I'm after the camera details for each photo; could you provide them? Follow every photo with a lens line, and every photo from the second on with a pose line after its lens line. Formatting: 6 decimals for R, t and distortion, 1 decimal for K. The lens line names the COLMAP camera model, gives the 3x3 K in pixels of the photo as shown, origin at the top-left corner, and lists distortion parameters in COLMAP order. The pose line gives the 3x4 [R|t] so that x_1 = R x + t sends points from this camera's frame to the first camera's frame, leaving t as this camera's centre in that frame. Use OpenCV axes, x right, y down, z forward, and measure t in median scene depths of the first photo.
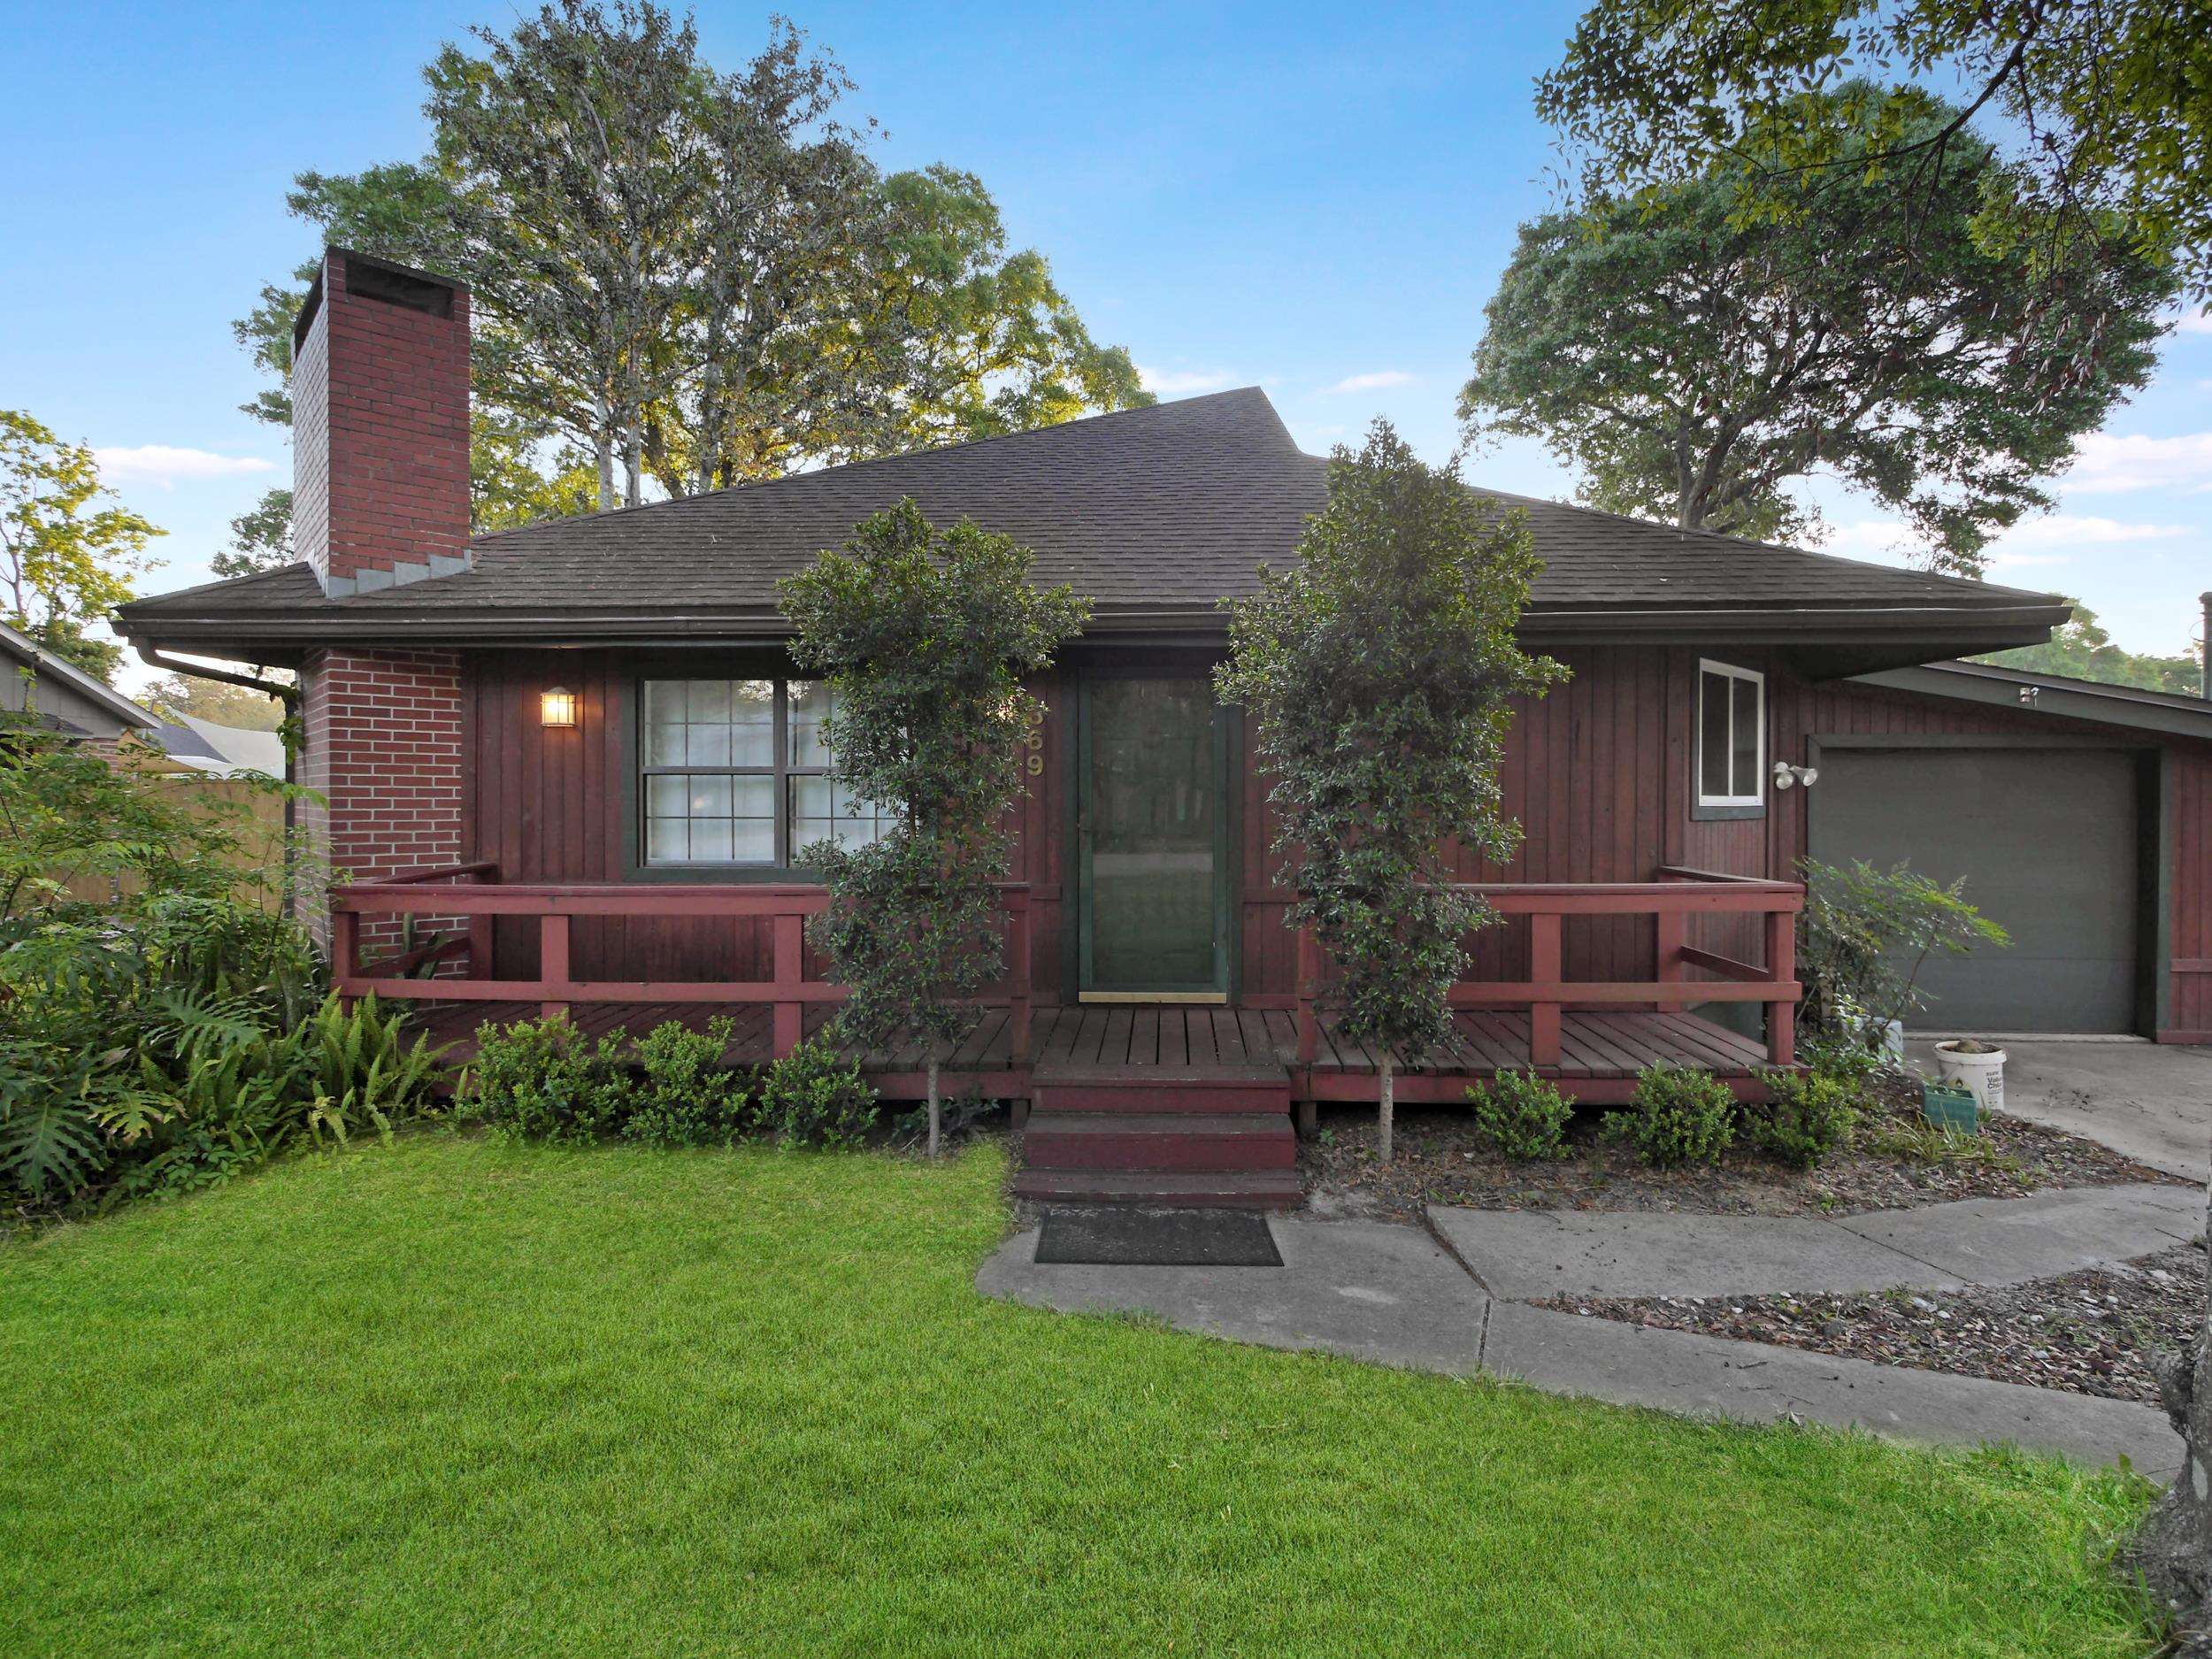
lens RADIAL K [[1061.9, 0, 1106.1], [0, 1061.9, 813.9], [0, 0, 1]] dist [0.000273, 0.000394]
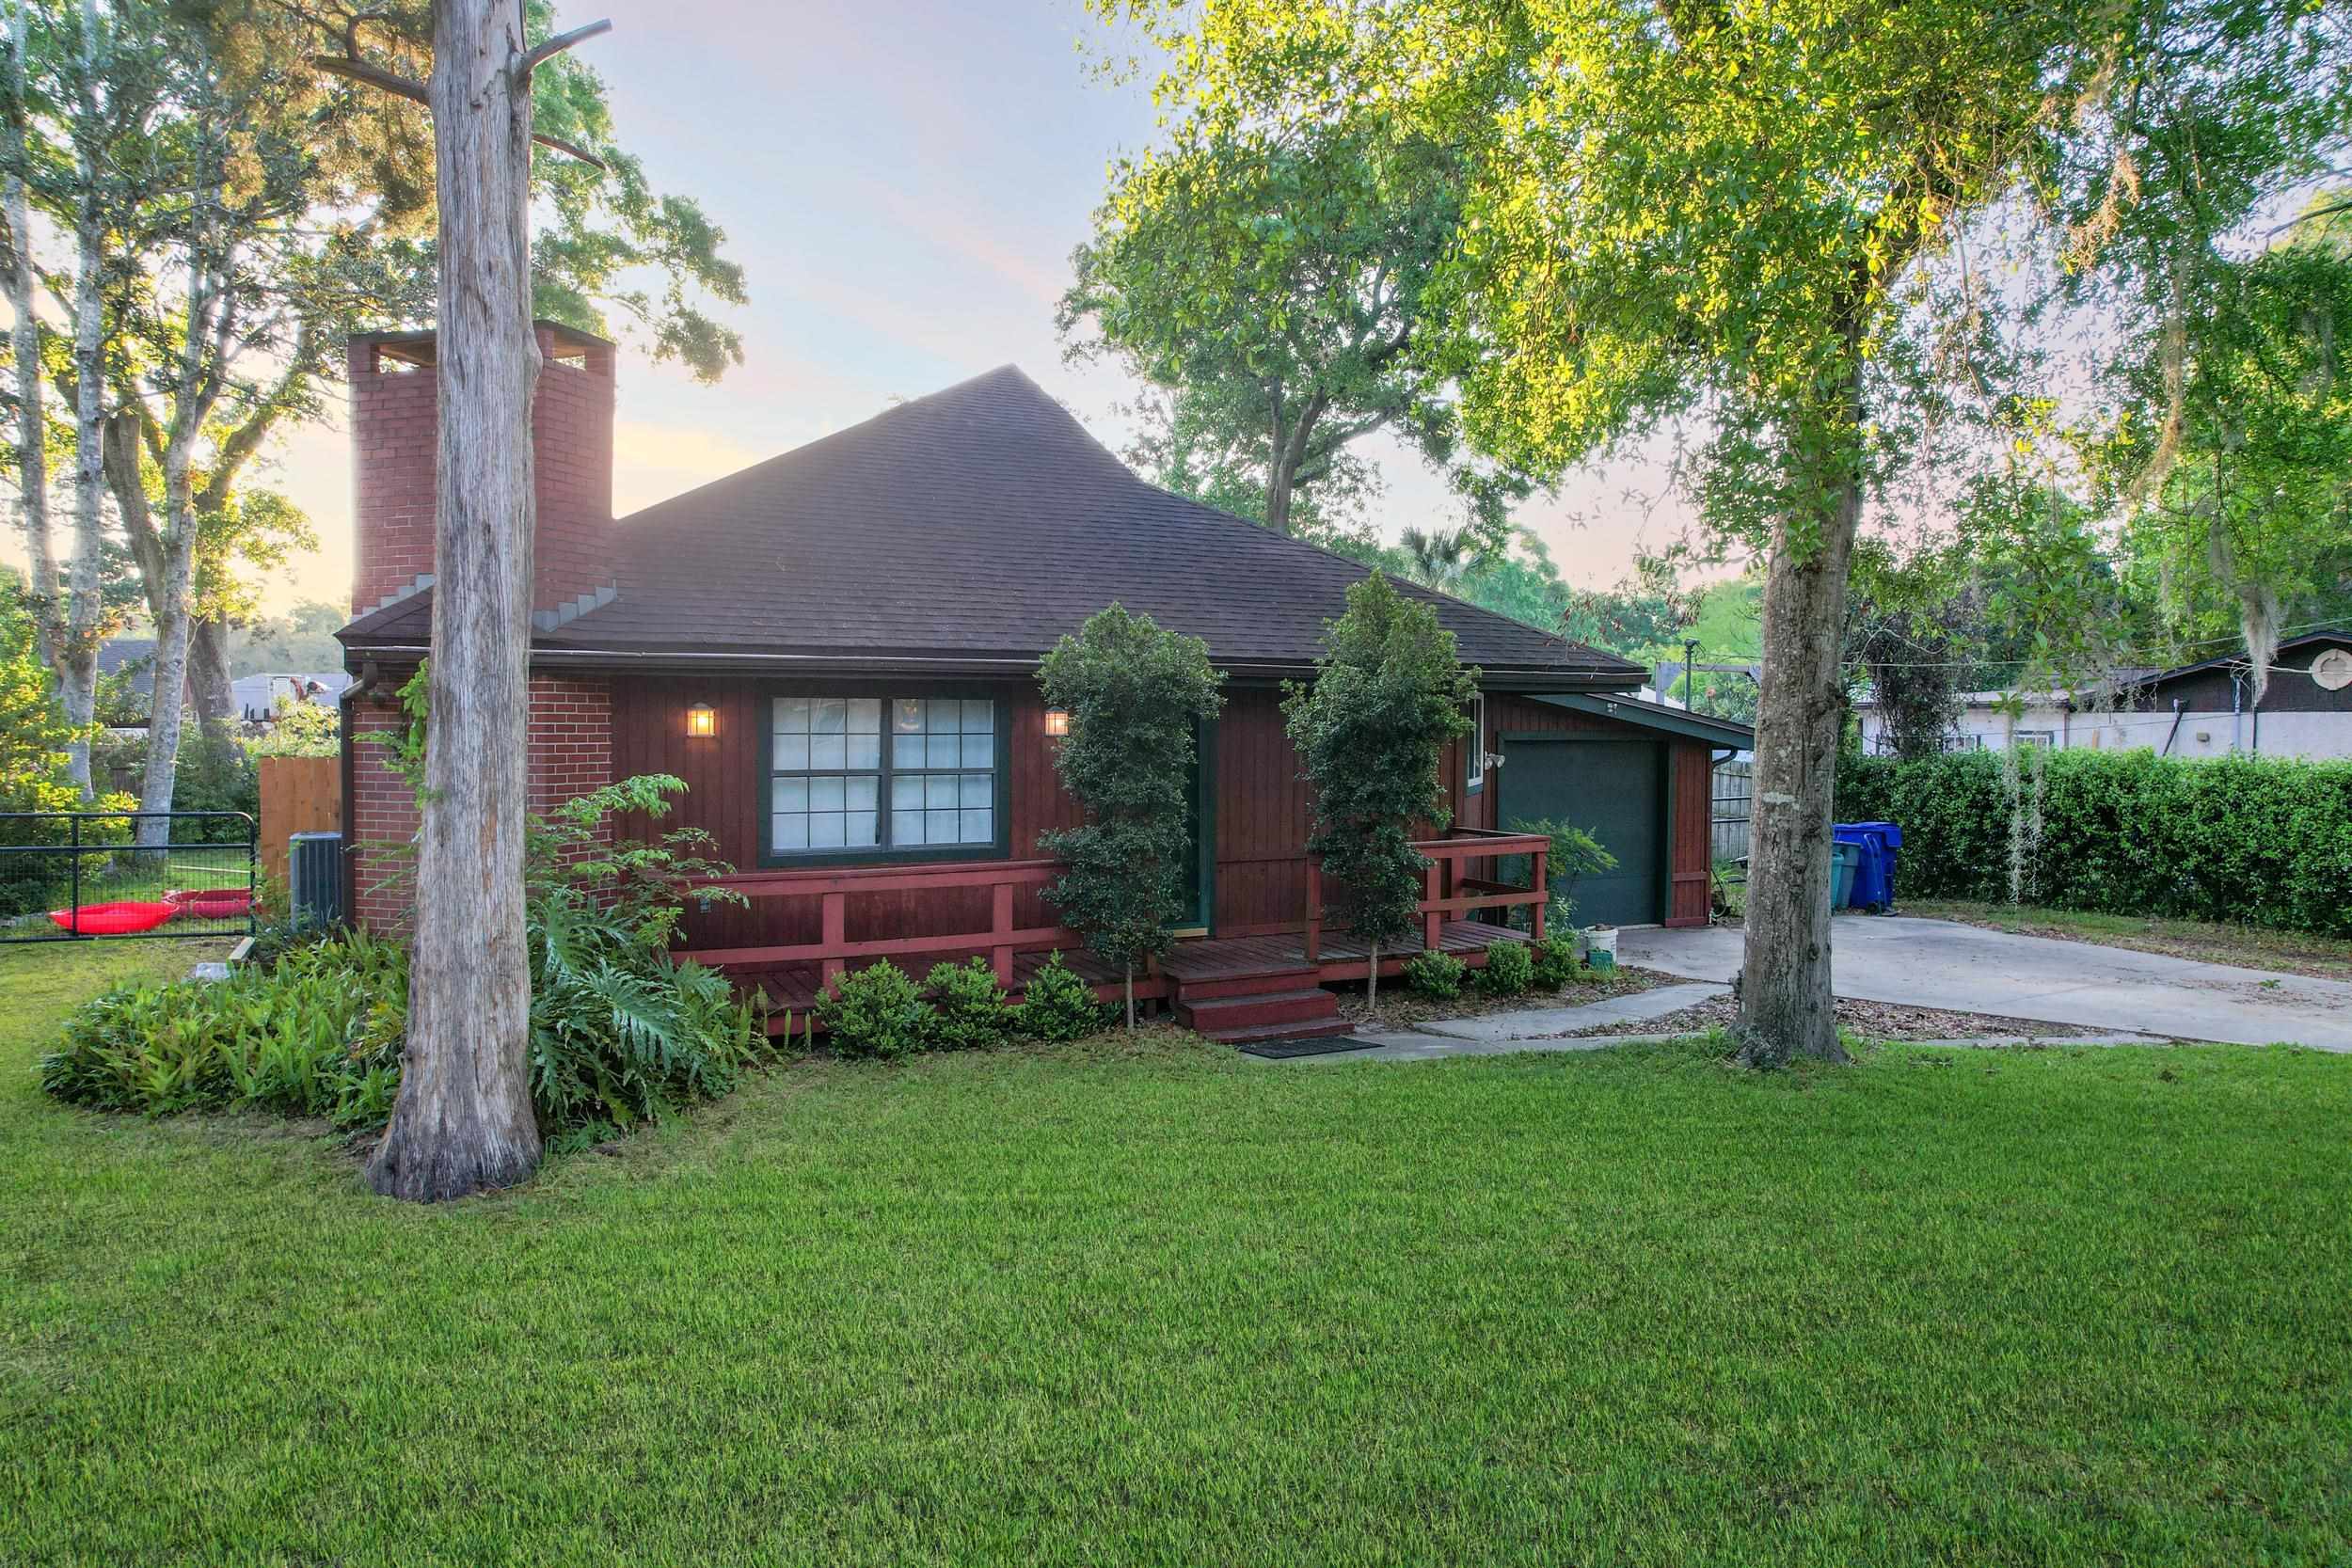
lens RADIAL K [[1513.7, 0, 1176.0], [0, 1513.7, 784.0], [0, 0, 1]] dist [-0.075129, 0.066272]
pose [[0.870134, -0.018852, 0.492454, -1.031132], [0.007187, 0.999647, 0.025570, -0.082090], [-0.492762, -0.018710, 0.869963, -0.807831]]
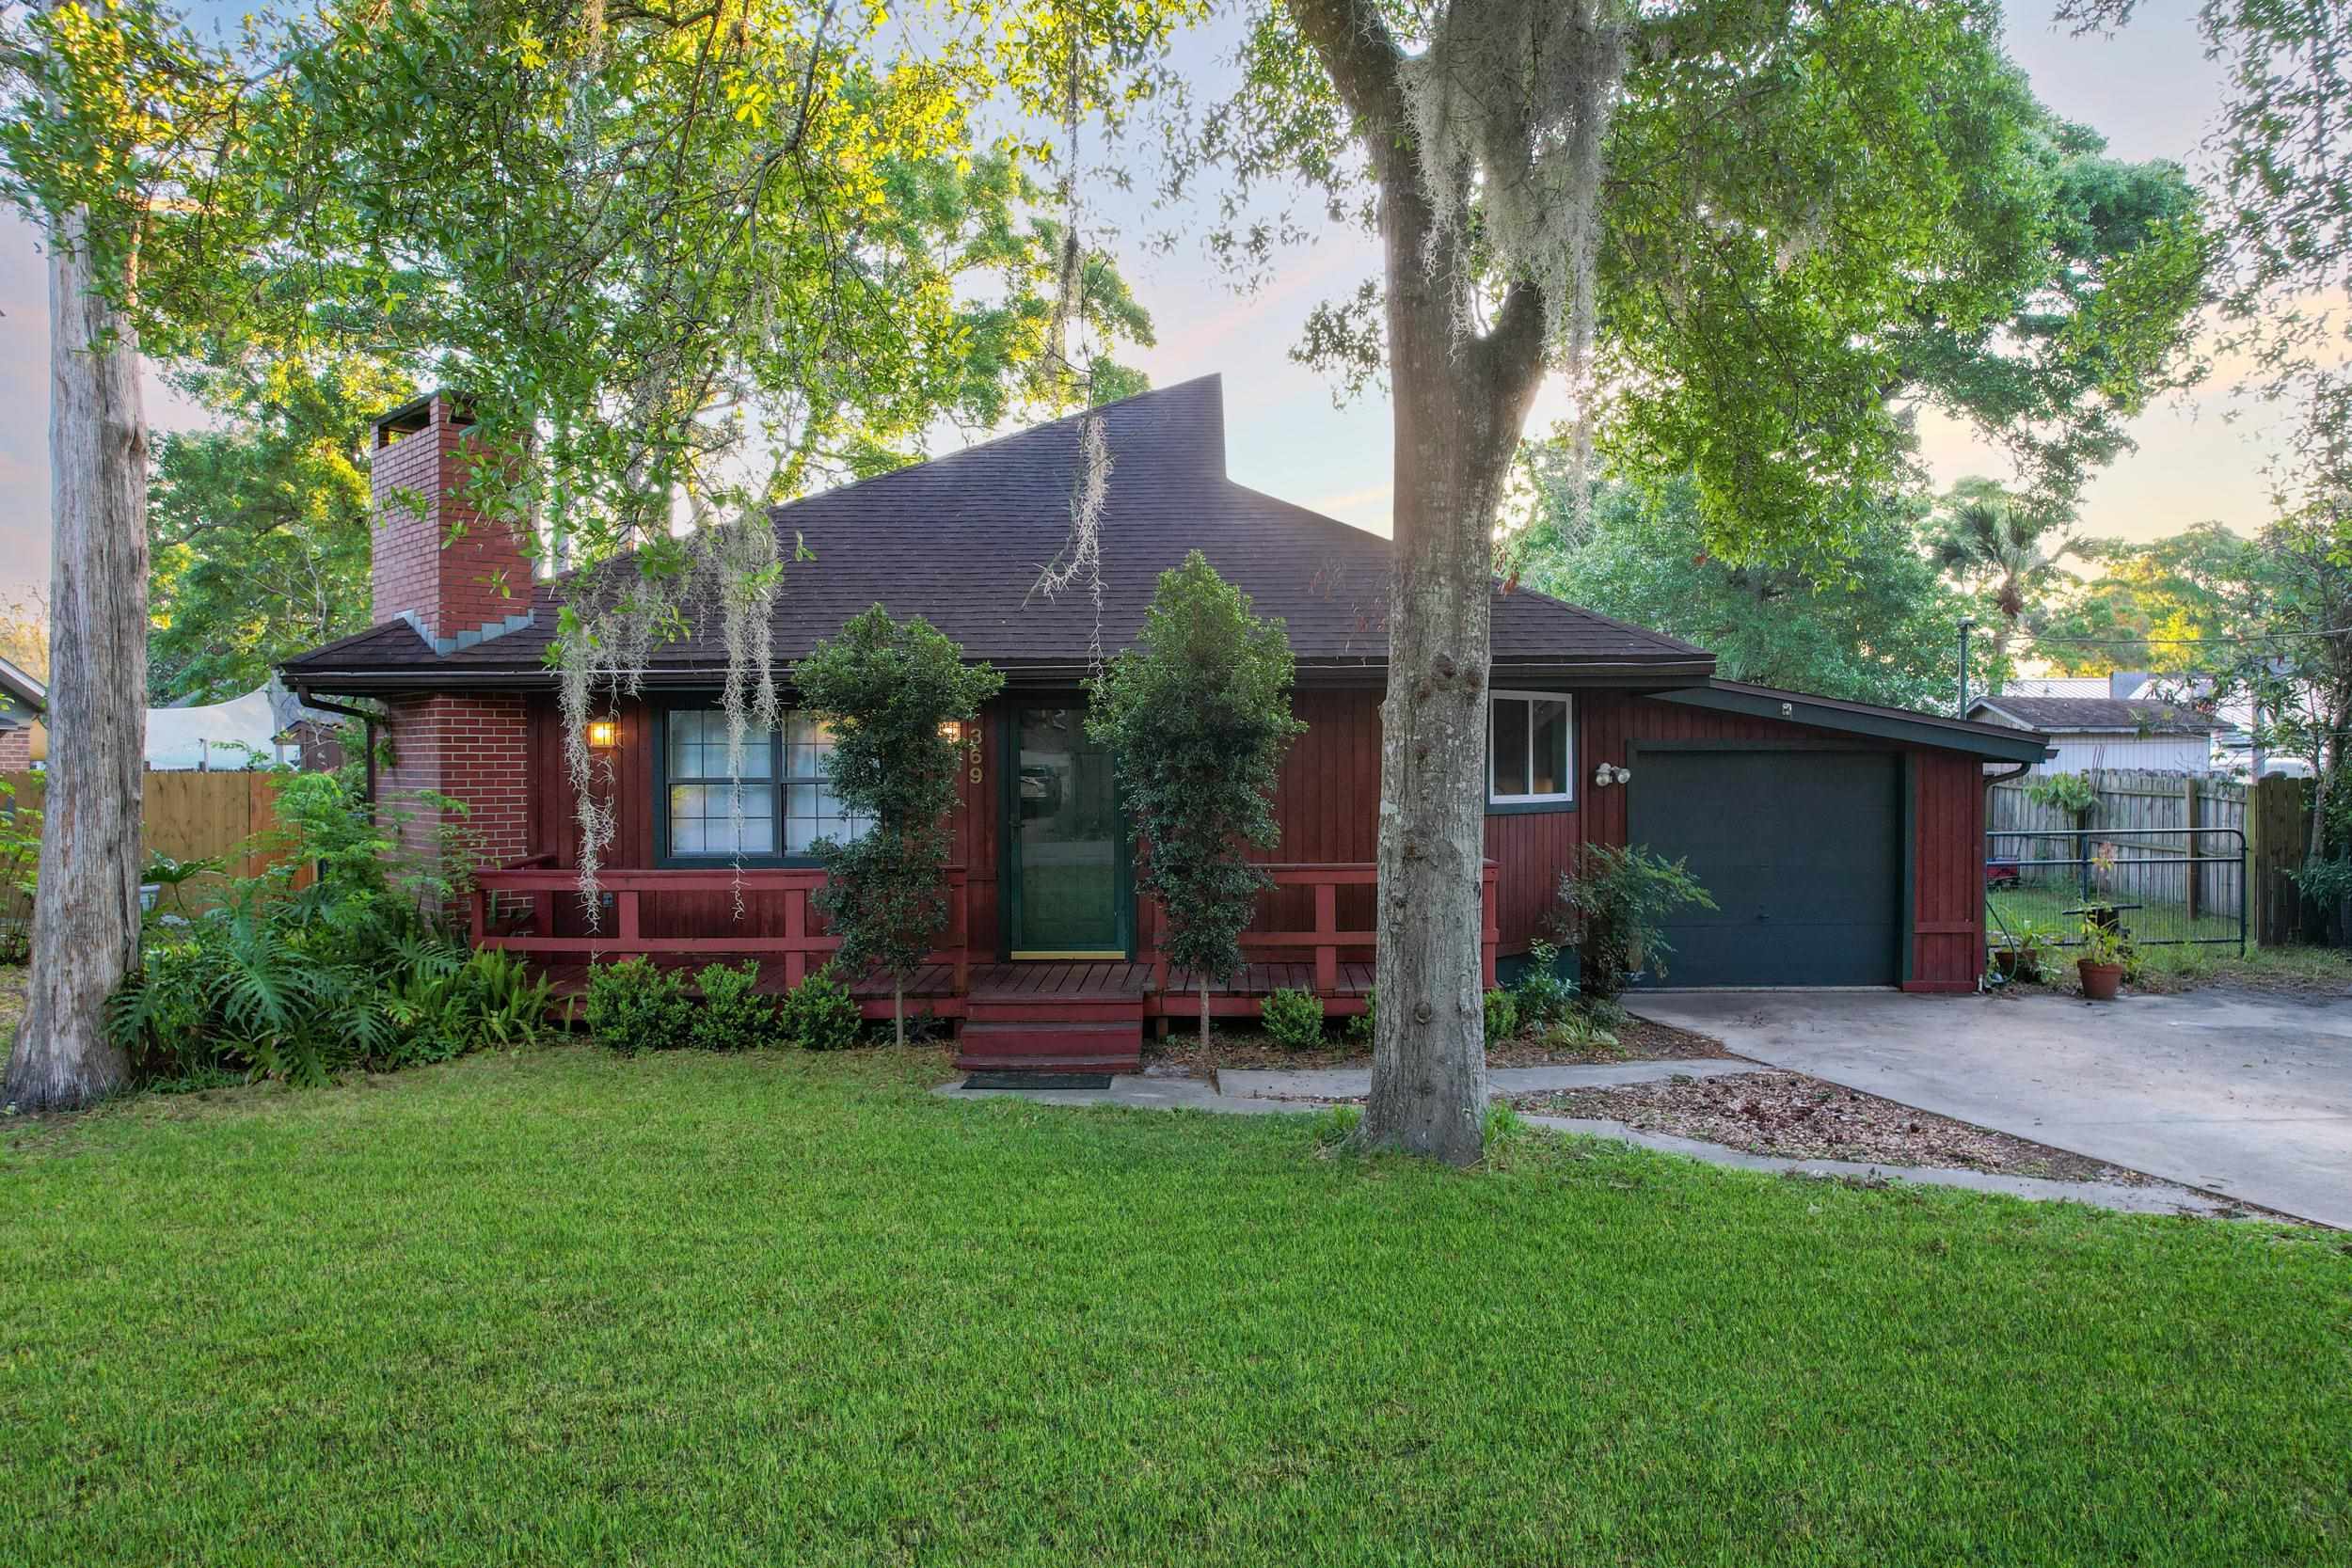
lens RADIAL K [[1513.7, 0, 1176.0], [0, 1513.7, 784.0], [0, 0, 1]] dist [-0.075129, 0.066272]
pose [[0.999650, -0.006526, 0.025643, 0.148753], [0.006496, 0.999978, 0.001242, -0.042569], [-0.025650, -0.001075, 0.999670, -0.964506]]
